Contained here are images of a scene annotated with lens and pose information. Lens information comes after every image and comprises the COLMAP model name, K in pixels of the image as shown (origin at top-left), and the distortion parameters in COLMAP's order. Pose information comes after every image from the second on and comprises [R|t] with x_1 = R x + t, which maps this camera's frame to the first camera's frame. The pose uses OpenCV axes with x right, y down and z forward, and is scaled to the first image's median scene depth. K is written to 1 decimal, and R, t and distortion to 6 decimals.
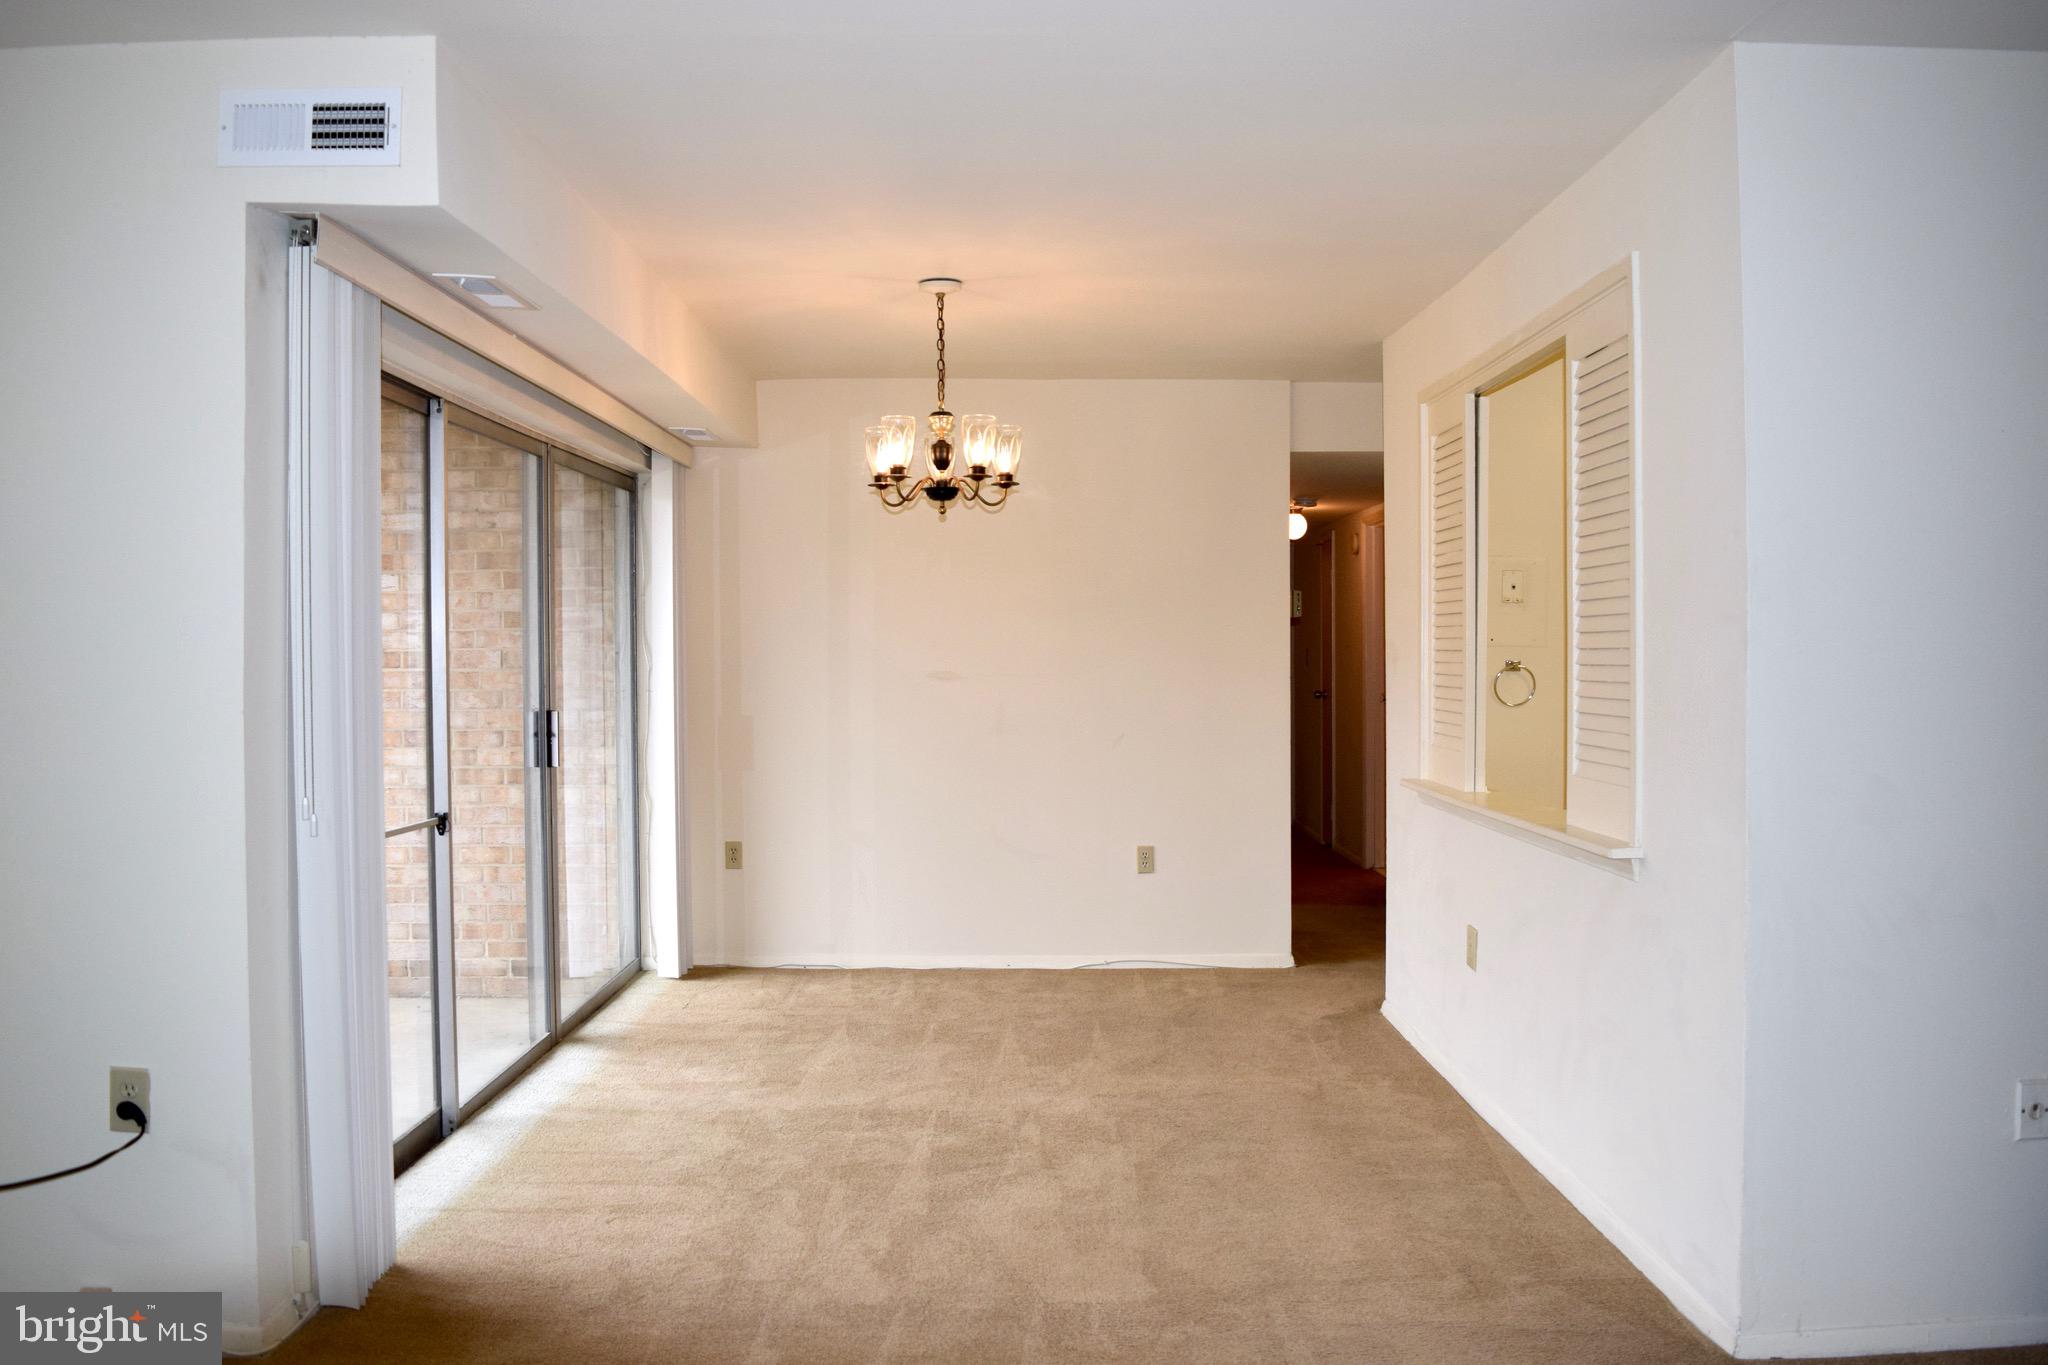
lens RADIAL K [[1614.3, 0, 1024.0], [0, 1614.3, 682.5], [0, 0, 1]] dist [-0.088208, 0.003988]
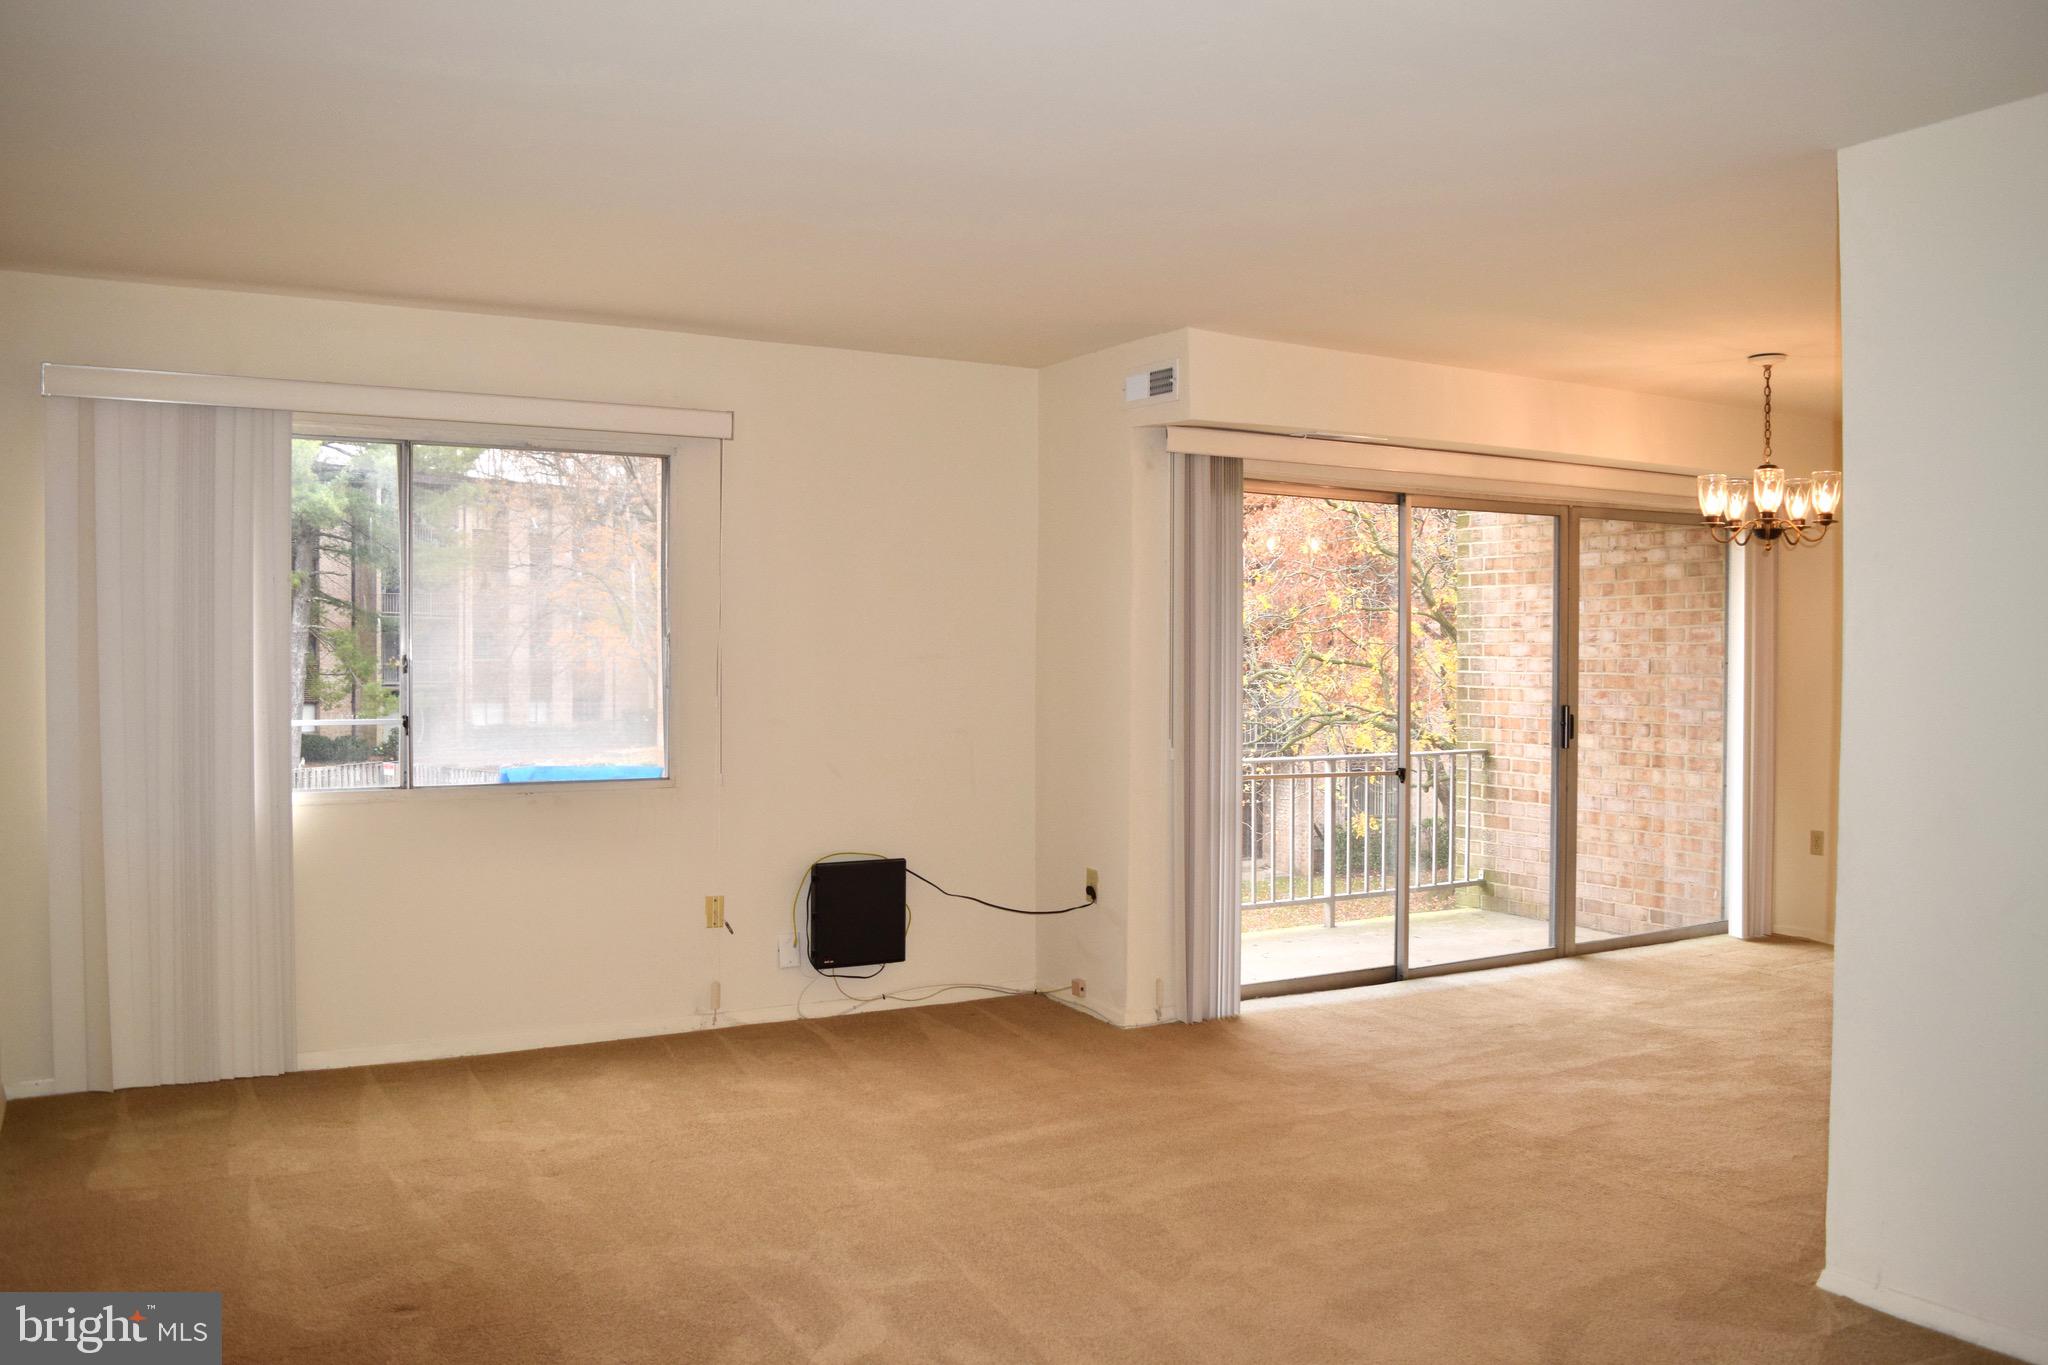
lens RADIAL K [[1614.3, 0, 1024.0], [0, 1614.3, 682.5], [0, 0, 1]] dist [-0.088208, 0.003988]
pose [[0.496162, 0.024625, -0.867880, 0.685541], [-0.025868, 0.999573, 0.013573, -0.008854], [0.867844, 0.015716, 0.496588, -0.055471]]
